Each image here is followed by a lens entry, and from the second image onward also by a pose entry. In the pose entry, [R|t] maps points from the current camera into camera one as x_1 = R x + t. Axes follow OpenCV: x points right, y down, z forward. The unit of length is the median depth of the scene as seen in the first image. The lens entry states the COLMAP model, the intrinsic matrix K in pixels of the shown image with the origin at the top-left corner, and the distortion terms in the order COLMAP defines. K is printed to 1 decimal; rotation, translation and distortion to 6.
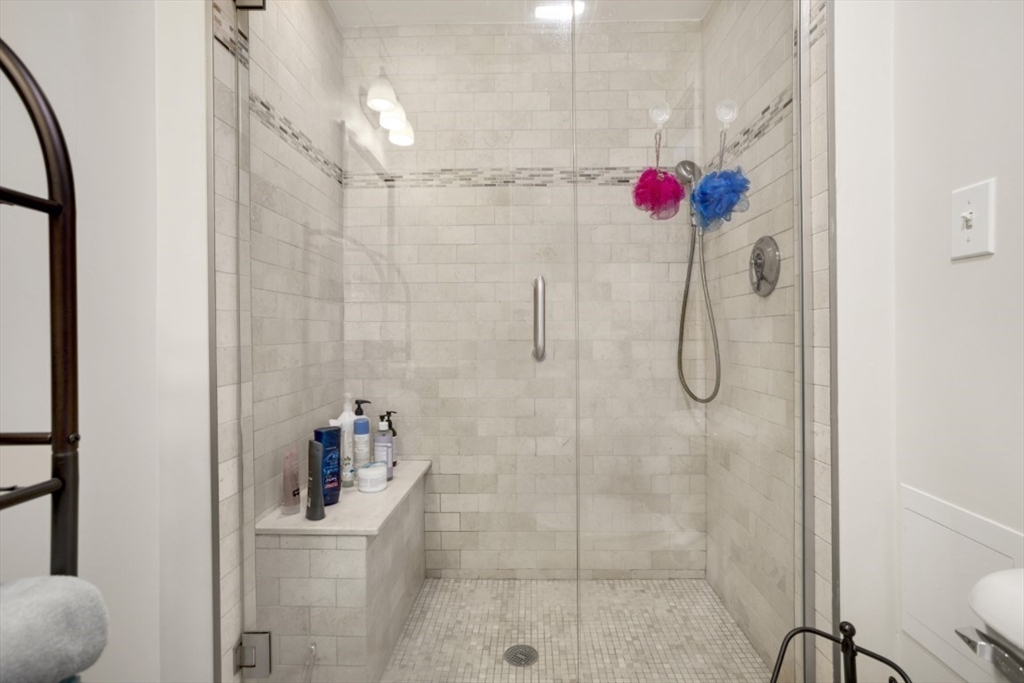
lens RADIAL K [[491.5, 0, 510.6], [0, 491.5, 334.4], [0, 0, 1]] dist [-0.052722, 0.053050]
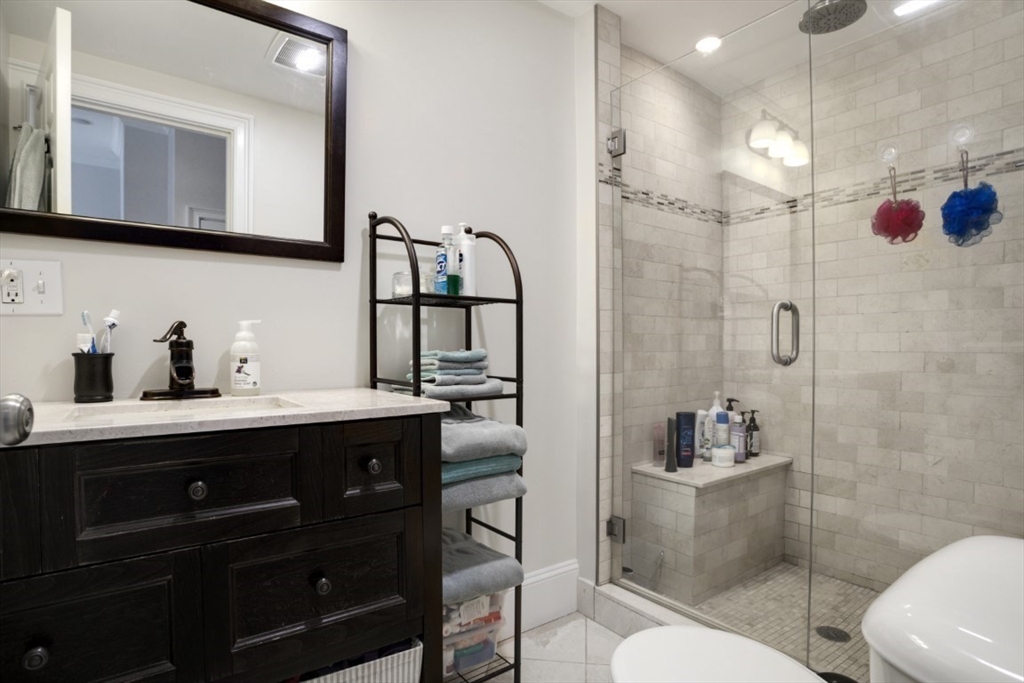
lens RADIAL K [[521.1, 0, 514.5], [0, 521.1, 342.5], [0, 0, 1]] dist [0.000507, 0.000399]
pose [[0.620524, -0.000765, -0.784187, 0.408334], [-0.003738, 0.999985, -0.003933, 0.000152], [0.784178, 0.005372, 0.620512, -0.256915]]
